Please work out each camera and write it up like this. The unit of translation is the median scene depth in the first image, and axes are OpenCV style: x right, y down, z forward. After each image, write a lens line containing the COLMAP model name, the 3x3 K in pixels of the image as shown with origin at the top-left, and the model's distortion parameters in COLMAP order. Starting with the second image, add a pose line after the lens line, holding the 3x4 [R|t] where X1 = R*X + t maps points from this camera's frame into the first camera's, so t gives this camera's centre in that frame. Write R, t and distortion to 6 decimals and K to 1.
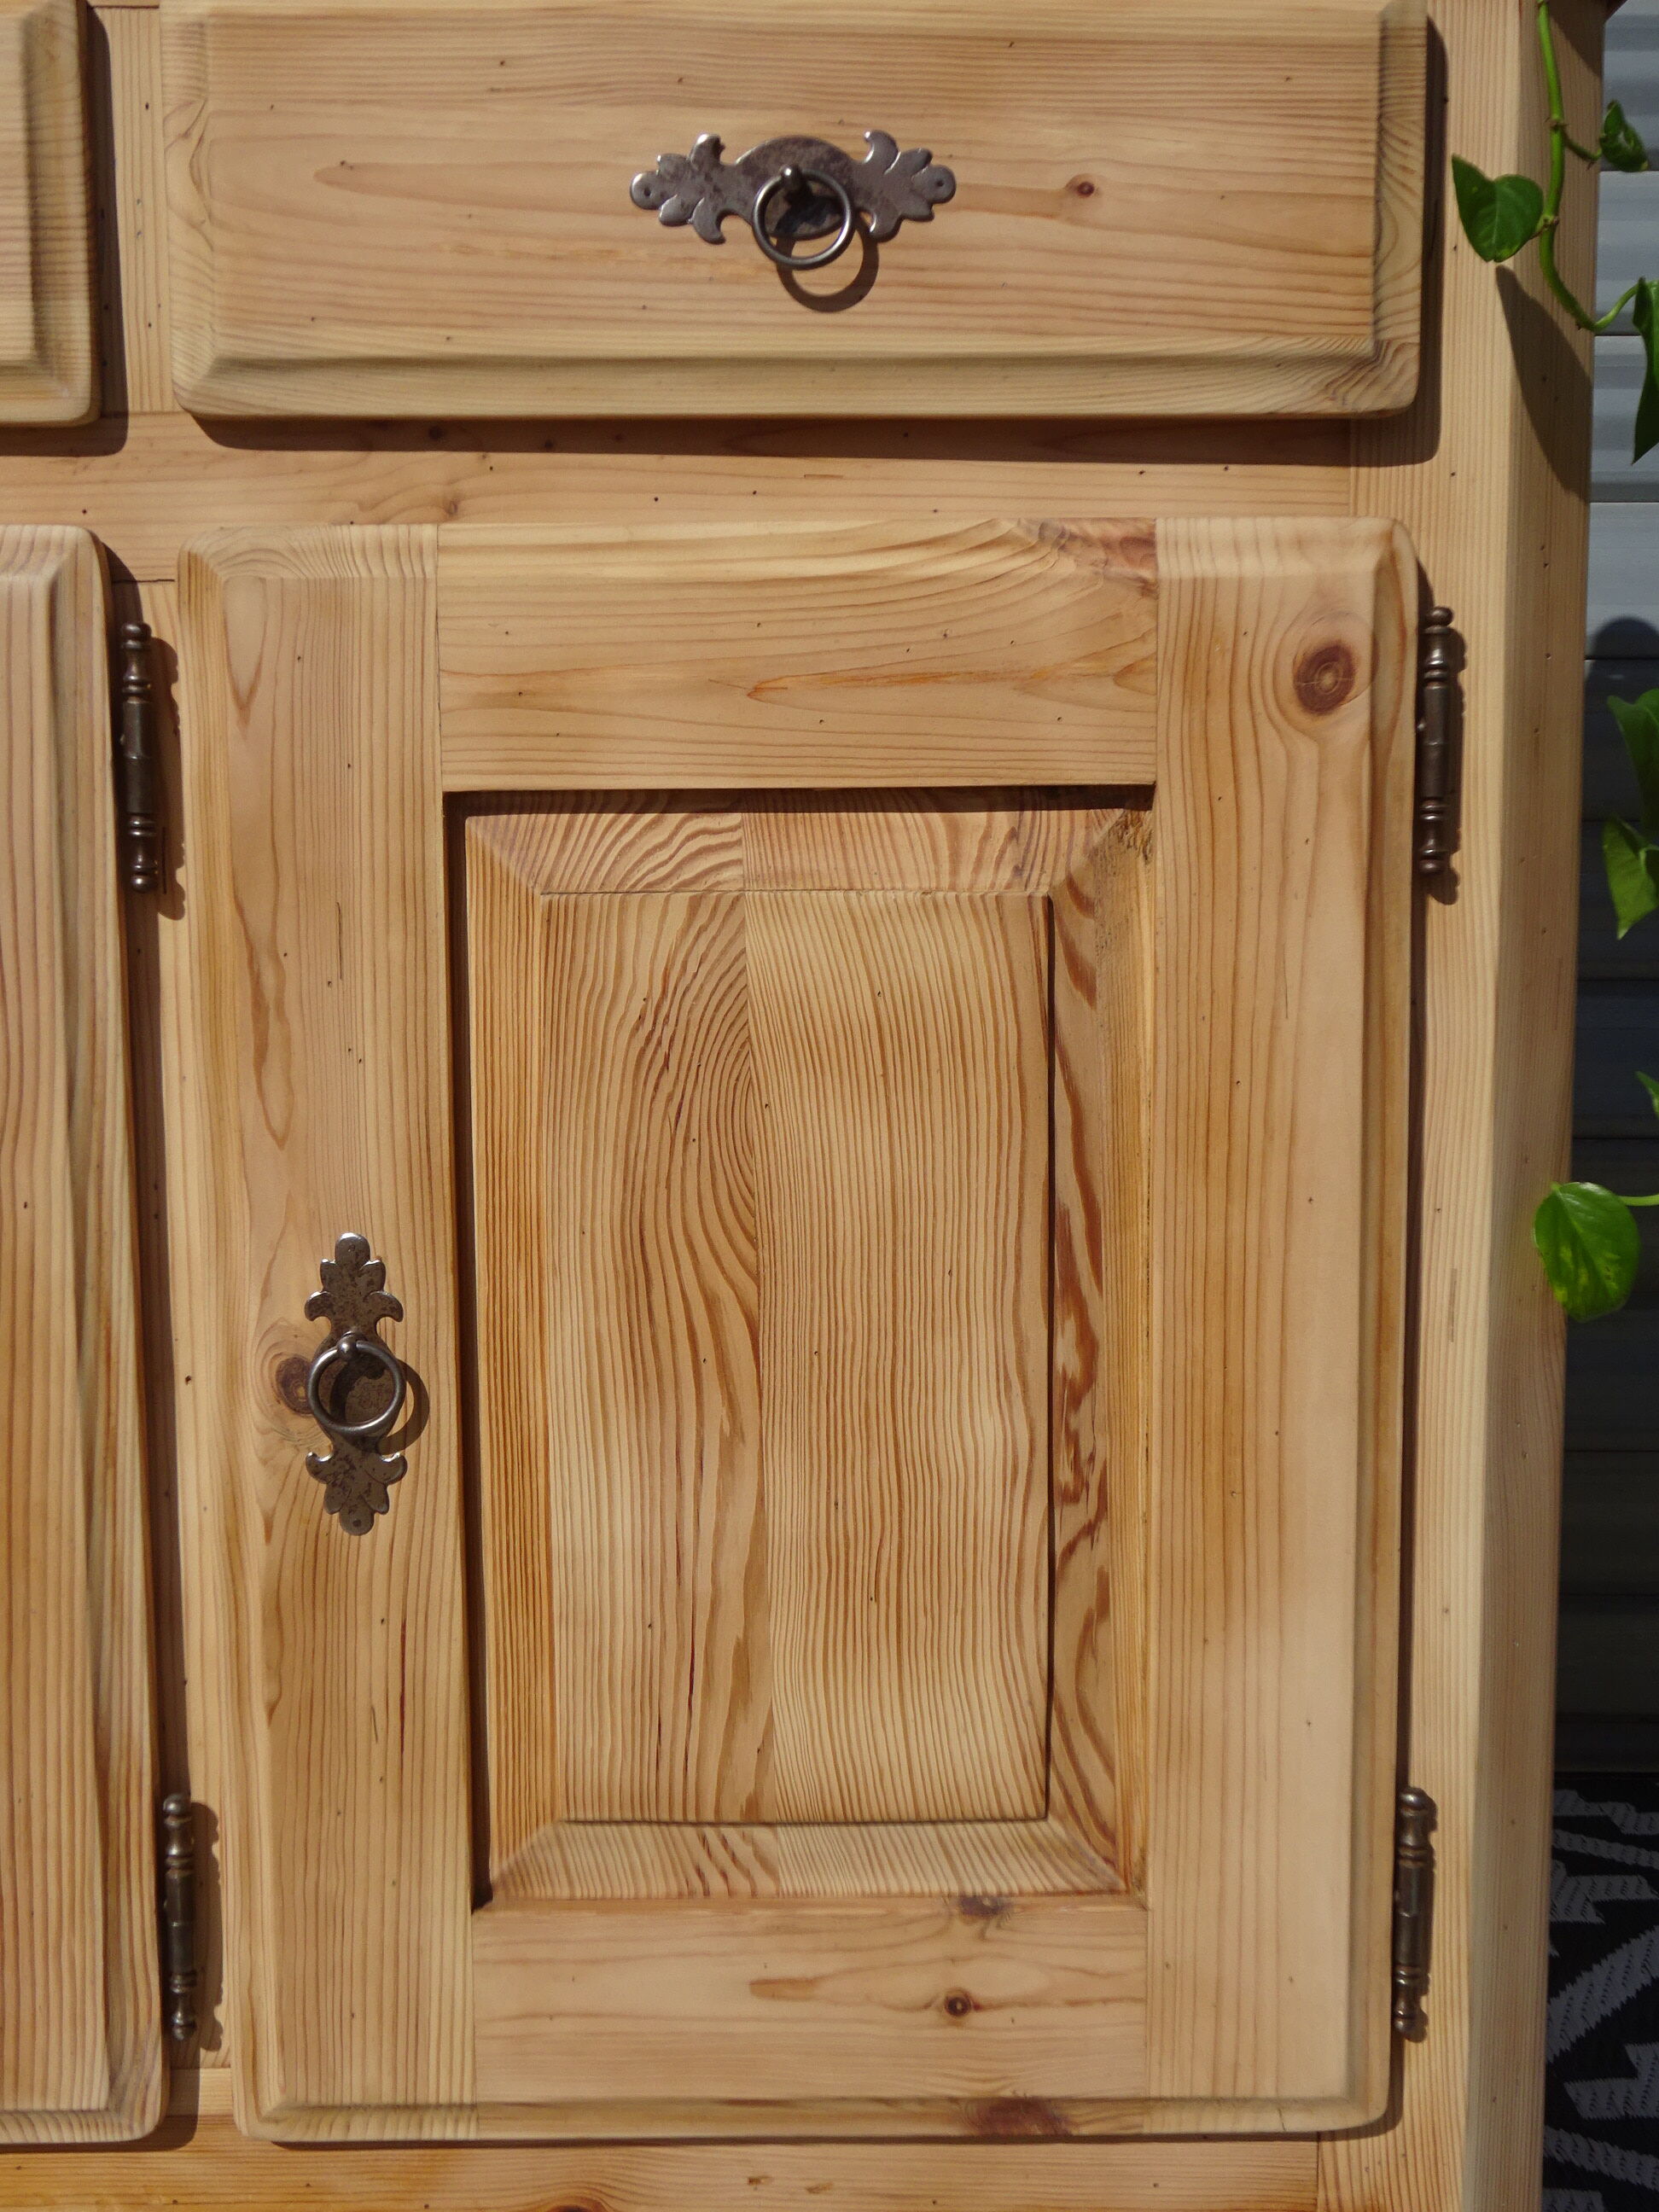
lens RADIAL K [[2572.6, 0, 822.1], [0, 2572.6, 1111.9], [0, 0, 1]] dist [0.025905, 0.000000]
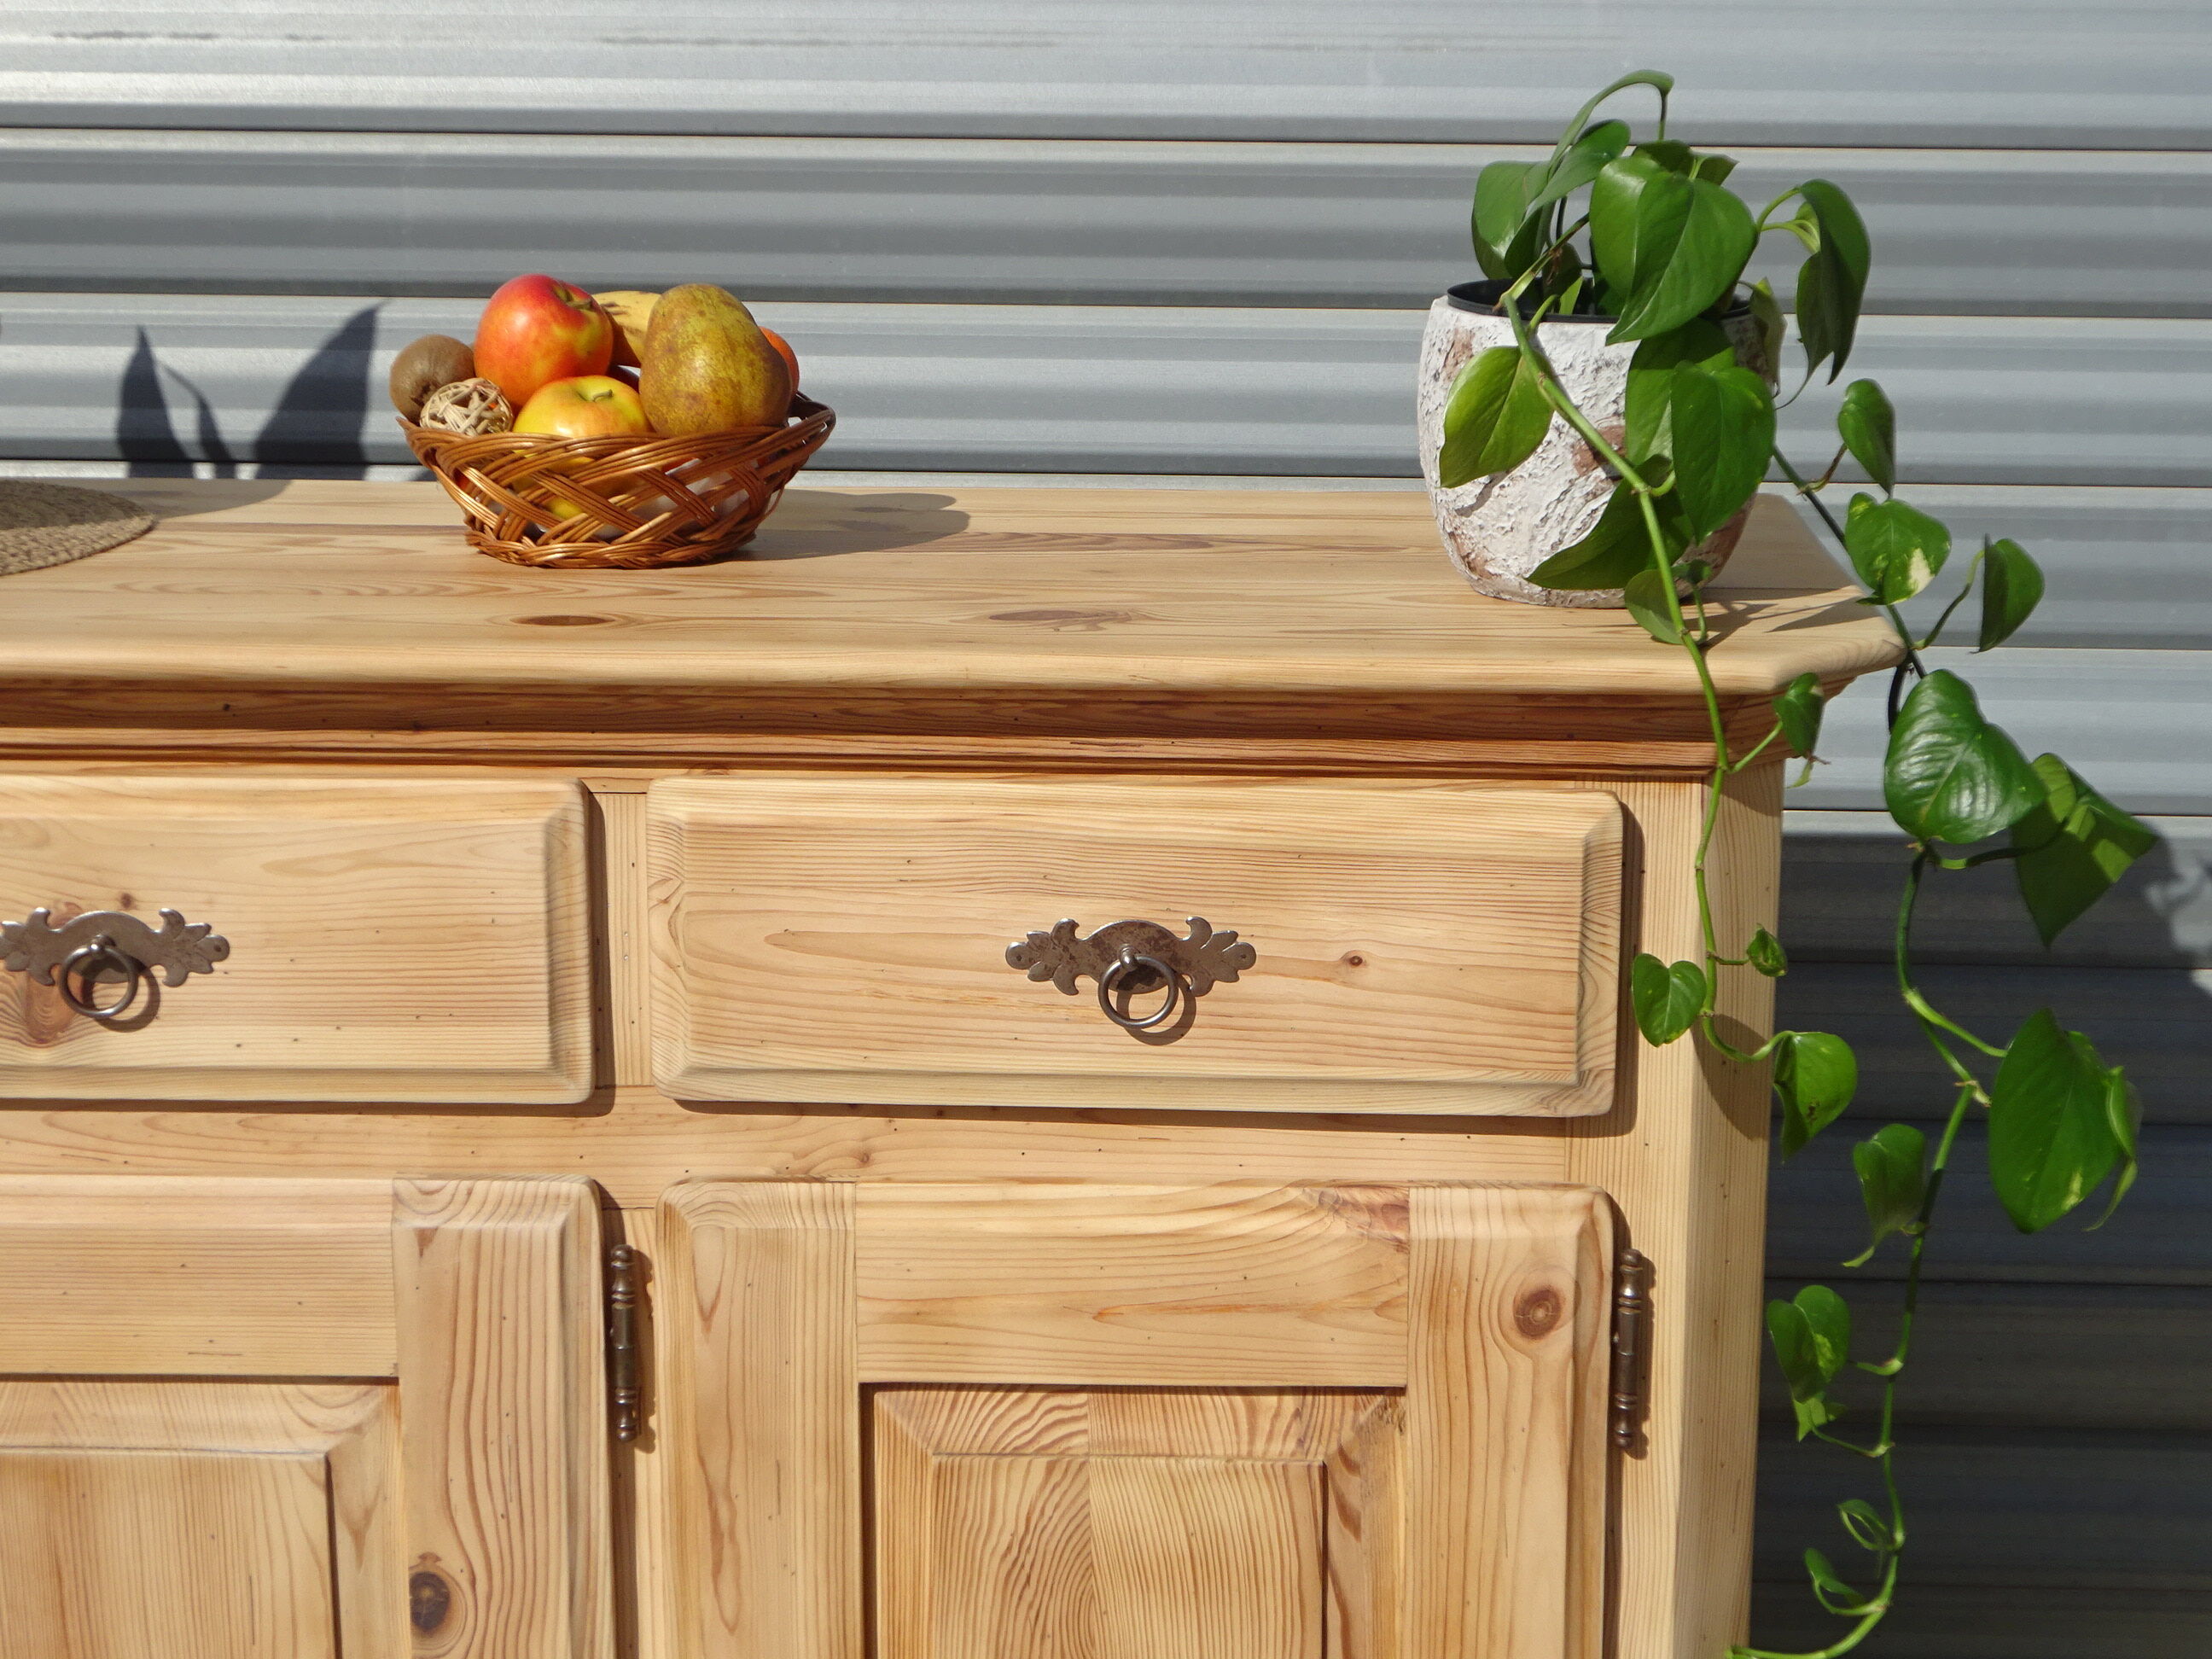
lens RADIAL K [[3921.7, 0, 1126.5], [0, 3921.7, 840.4], [0, 0, 1]] dist [0.022355, 0.000000]
pose [[0.999445, 0.014825, -0.029847, 0.042285], [-0.011097, 0.992543, 0.121388, -0.621371], [0.031424, -0.120990, 0.992156, -0.906253]]
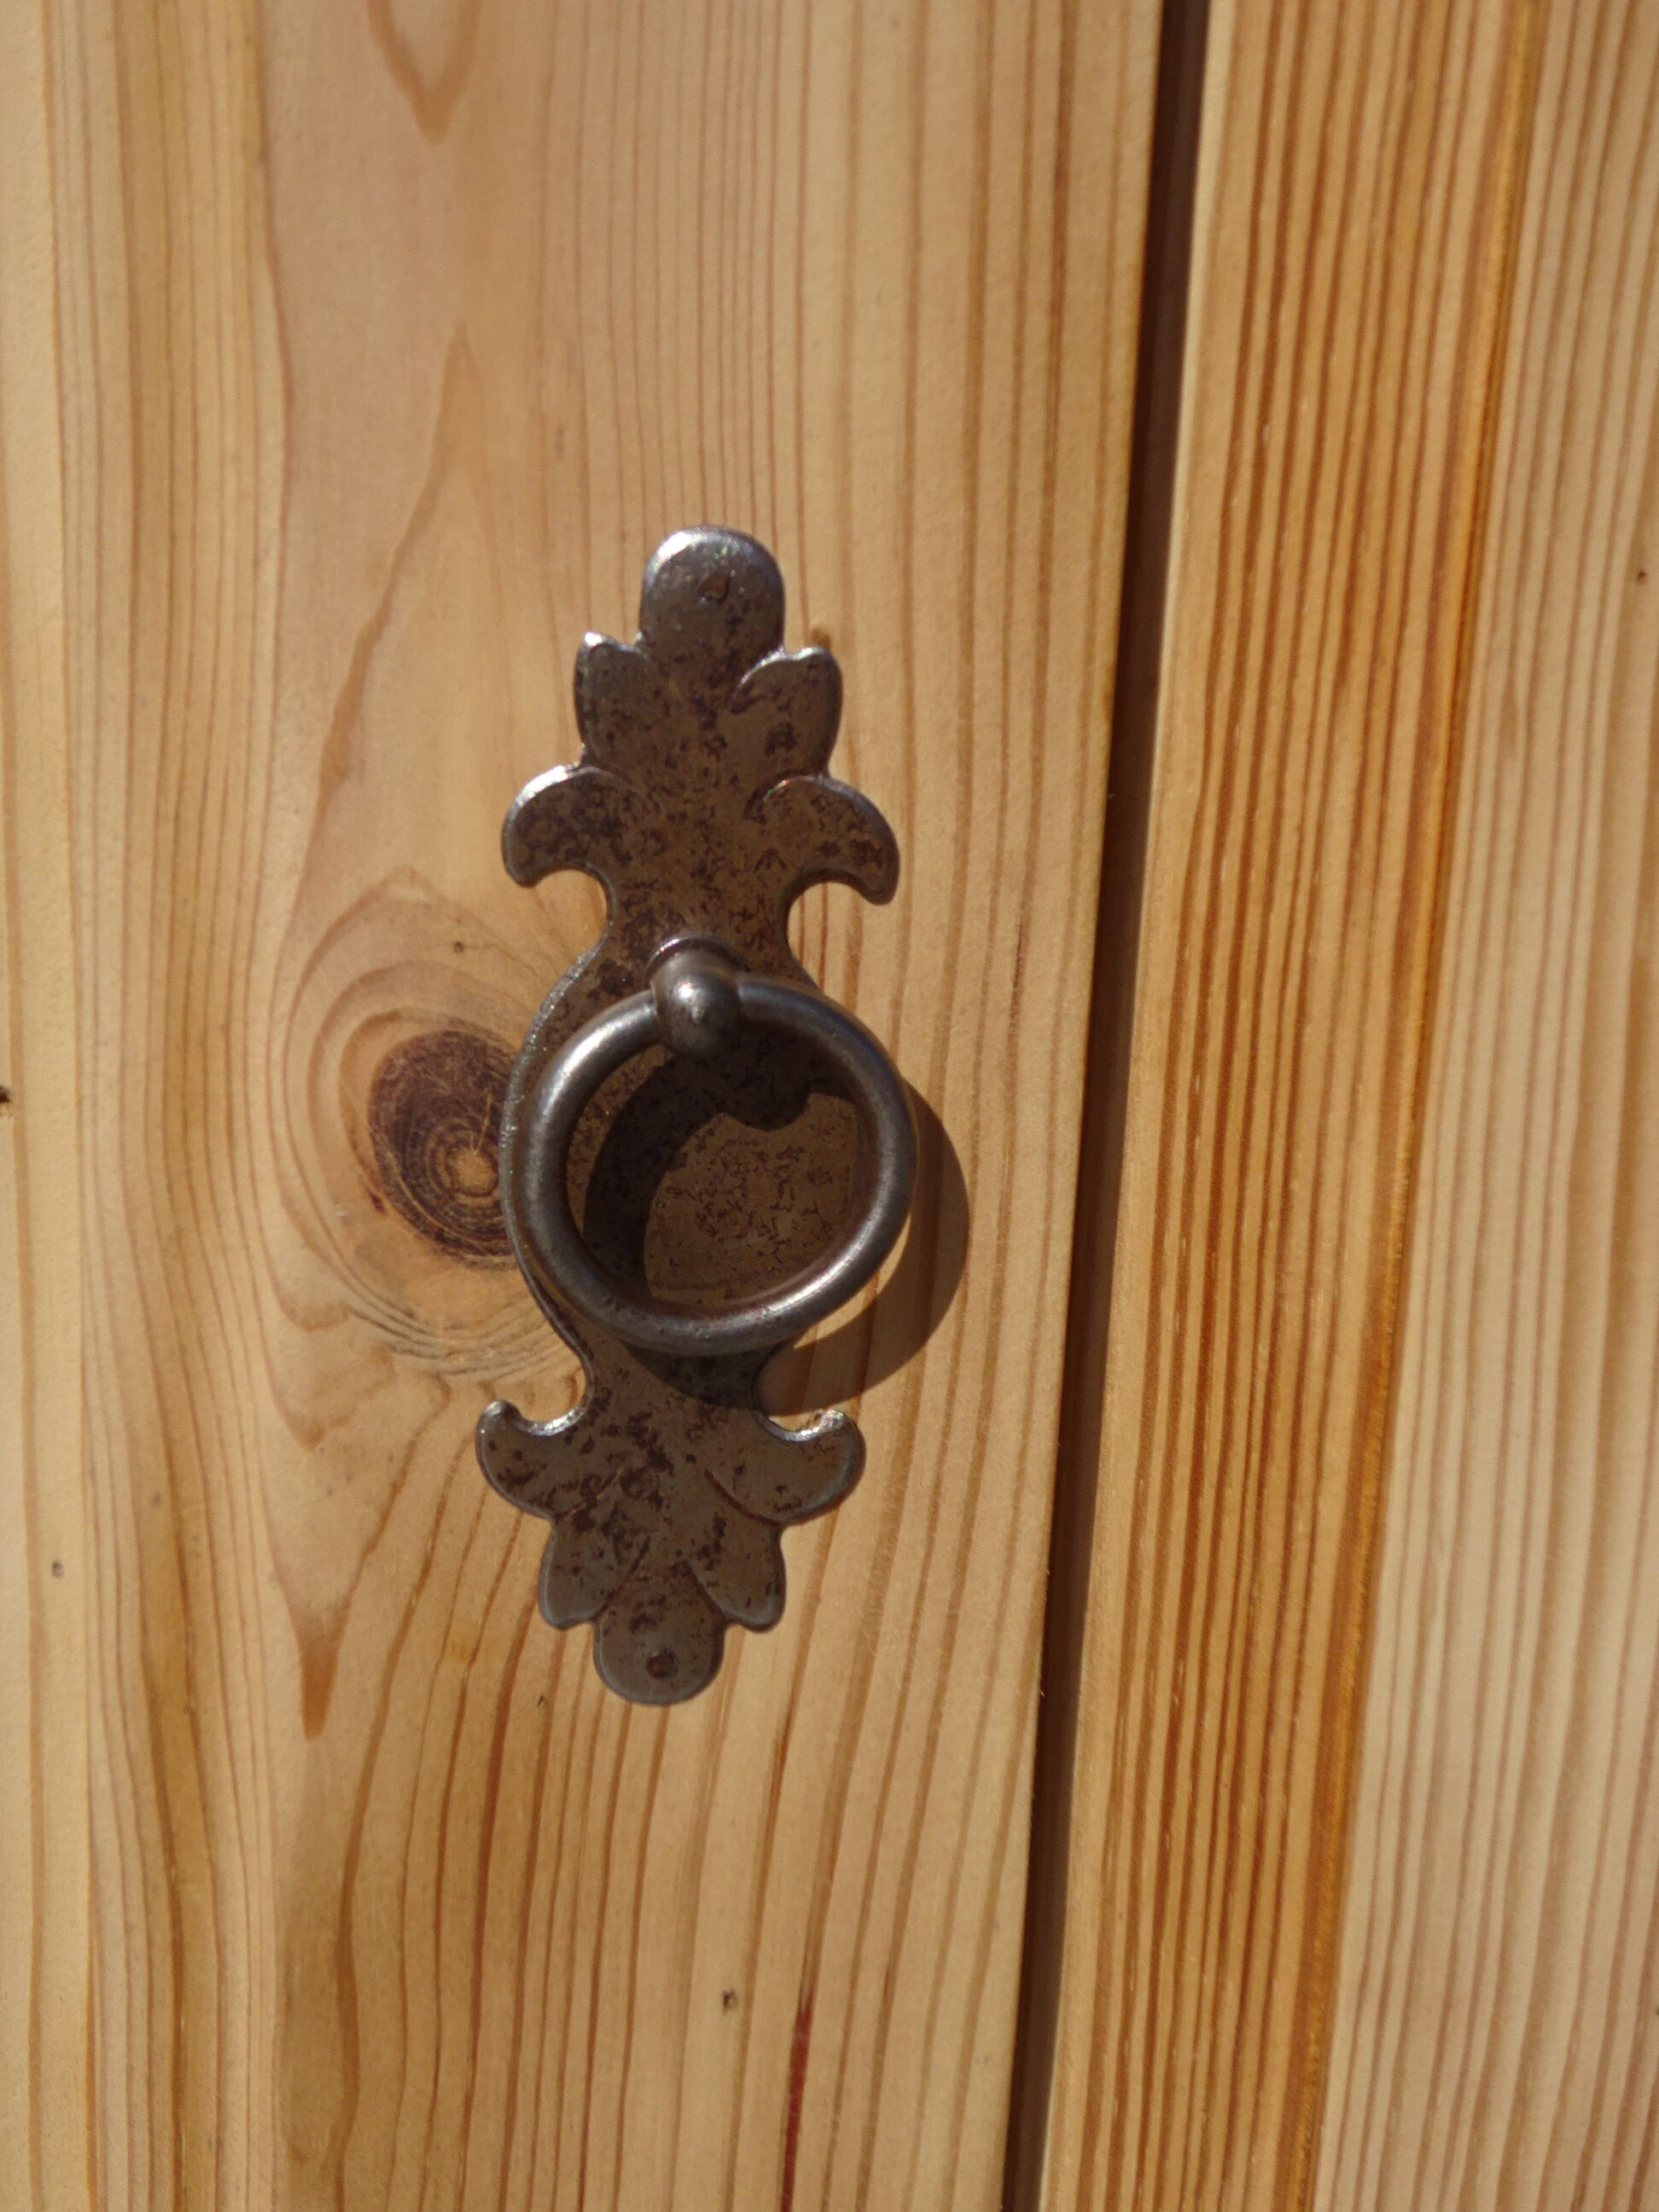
lens RADIAL K [[2572.6, 0, 847.8], [0, 2572.6, 1092.2], [0, 0, 1]] dist [0.025905, 0.000000]
pose [[0.992706, 0.030314, 0.116688, -0.195482], [-0.043490, 0.992747, 0.112082, 0.071474], [-0.112444, -0.116339, 0.986824, 0.749047]]
